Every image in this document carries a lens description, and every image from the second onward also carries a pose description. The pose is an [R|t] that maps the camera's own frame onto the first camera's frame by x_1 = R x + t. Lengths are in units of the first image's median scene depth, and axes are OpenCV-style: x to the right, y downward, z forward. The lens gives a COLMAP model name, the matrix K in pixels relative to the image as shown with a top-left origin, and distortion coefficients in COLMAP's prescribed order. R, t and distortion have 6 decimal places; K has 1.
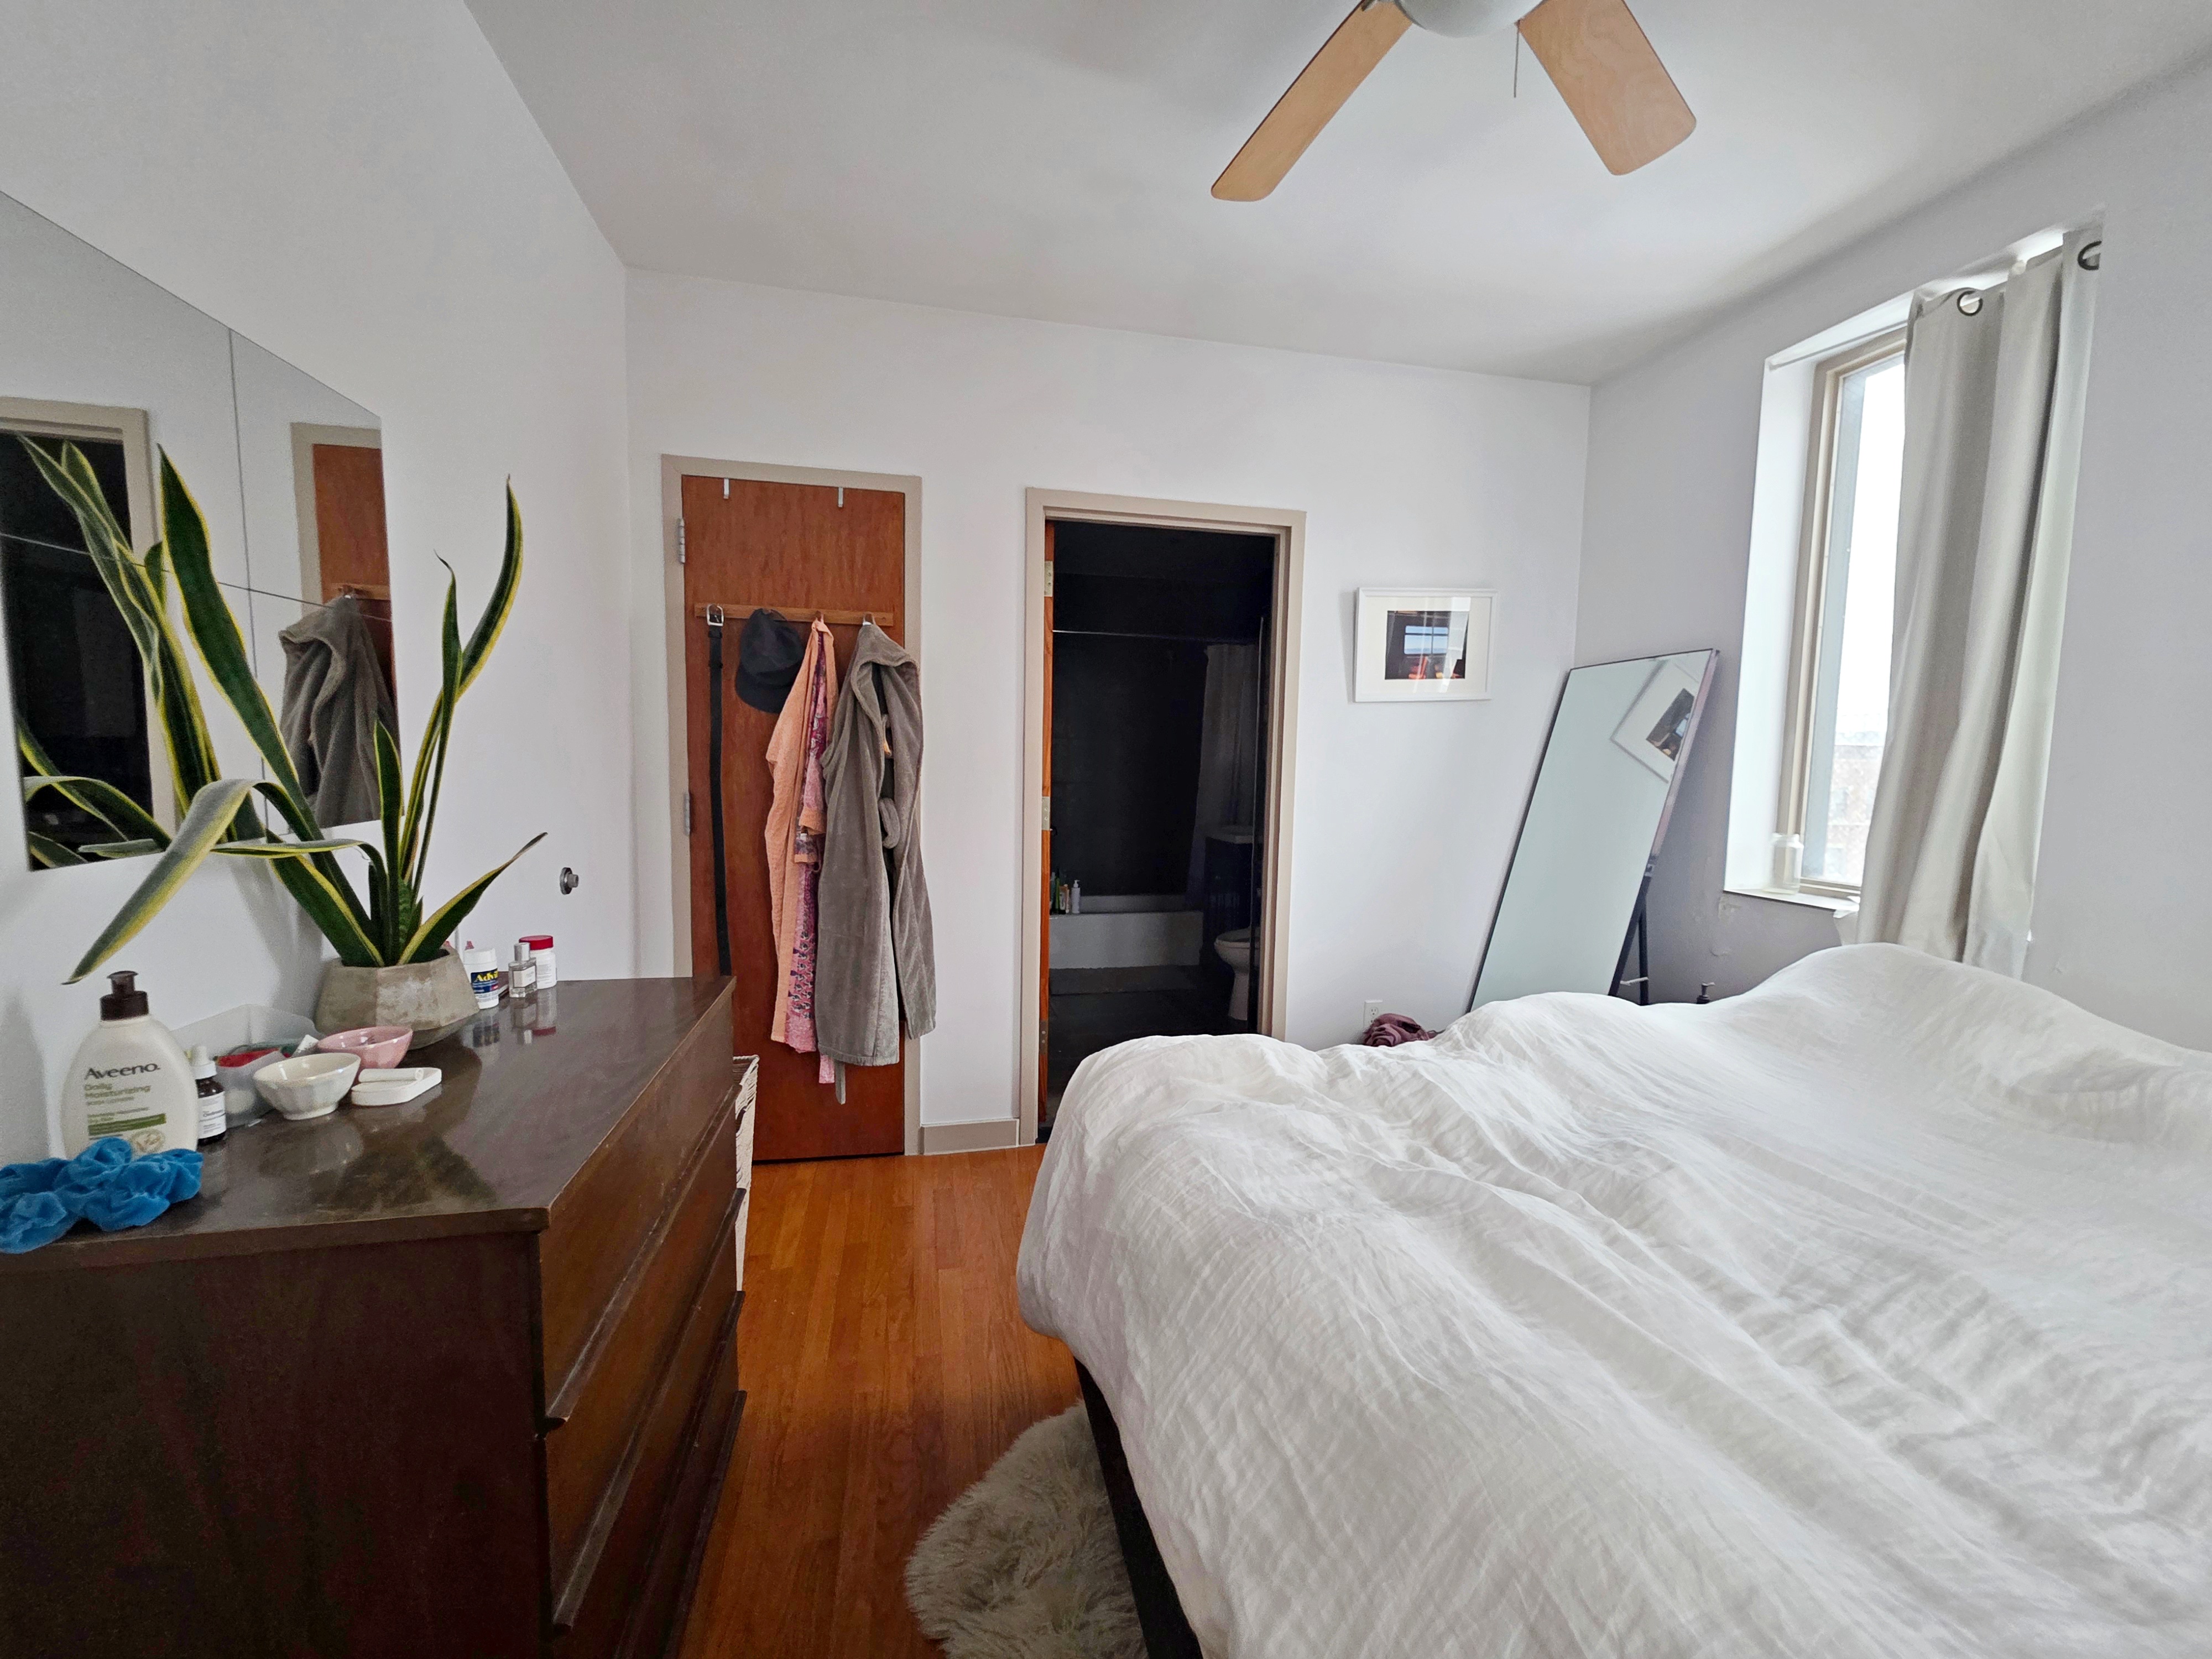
lens RADIAL K [[928.3, 0, 1111.0], [0, 928.3, 833.0], [0, 0, 1]] dist [0.001375, -0.000077]
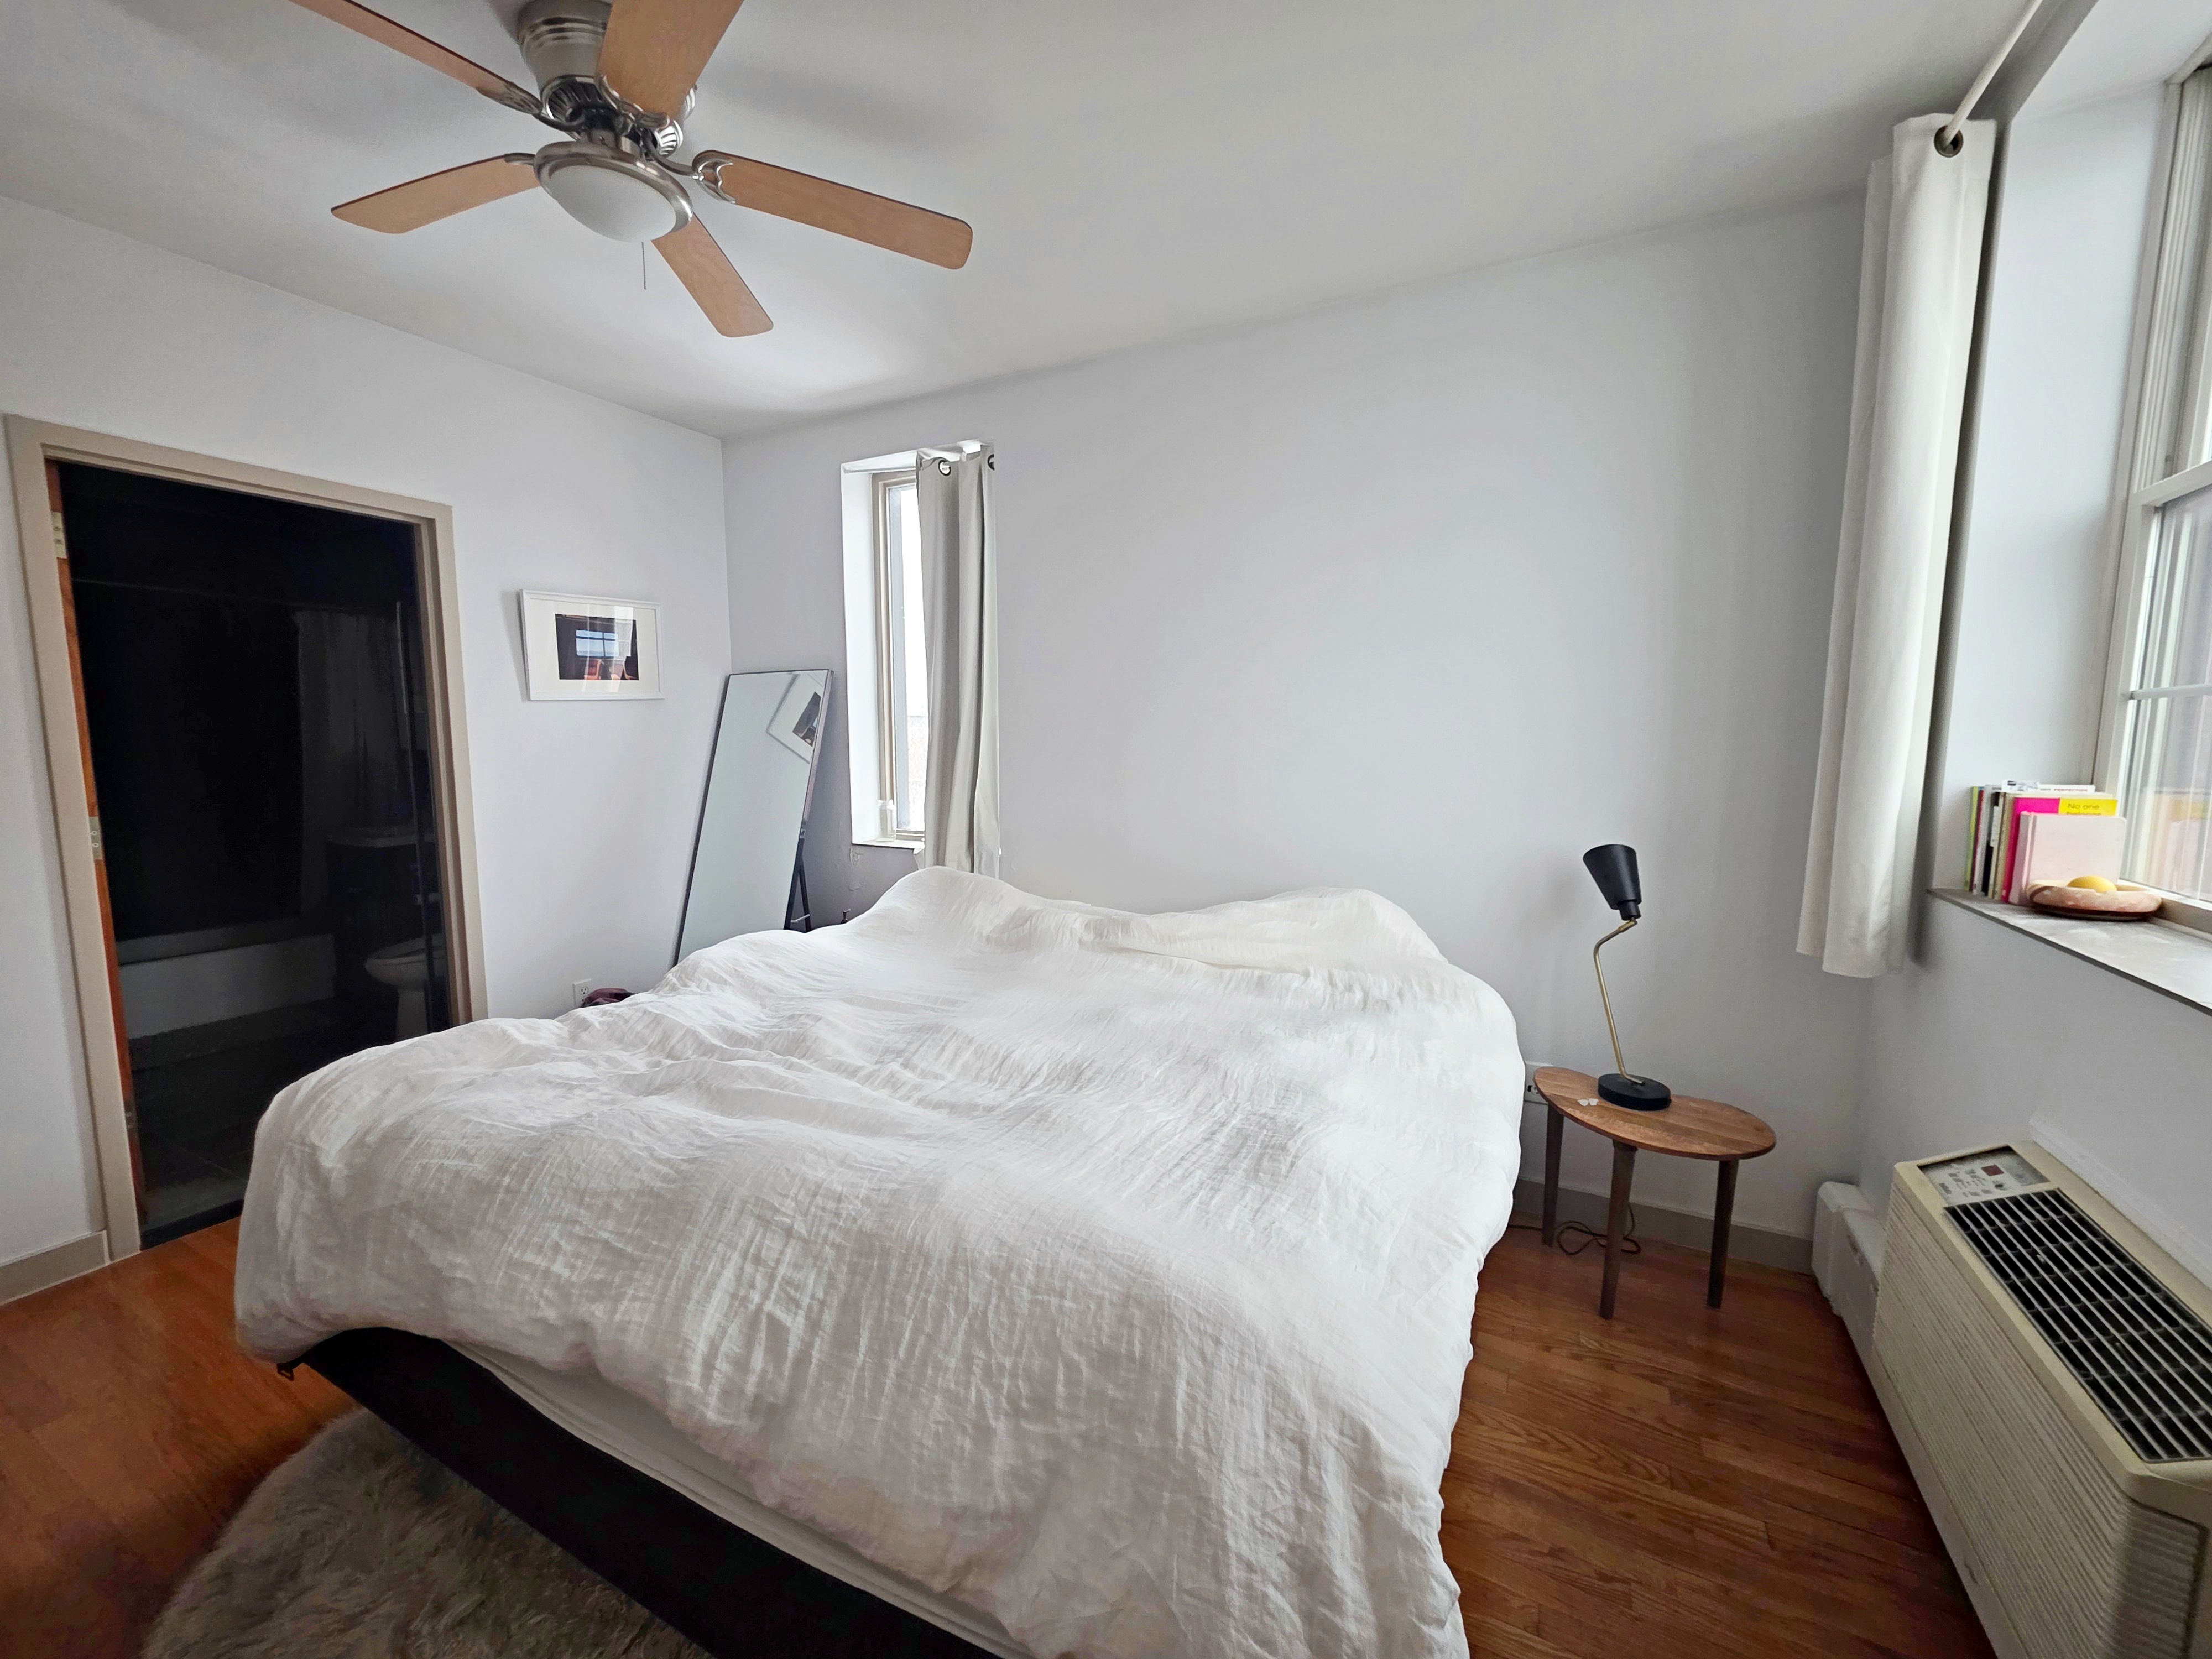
lens RADIAL K [[928.3, 0, 1111.0], [0, 928.3, 833.0], [0, 0, 1]] dist [0.001375, -0.000077]
pose [[0.669498, -0.101940, 0.735786, -0.175226], [0.078194, 0.994707, 0.066663, -0.027093], [-0.738687, 0.012904, 0.673926, -0.379865]]
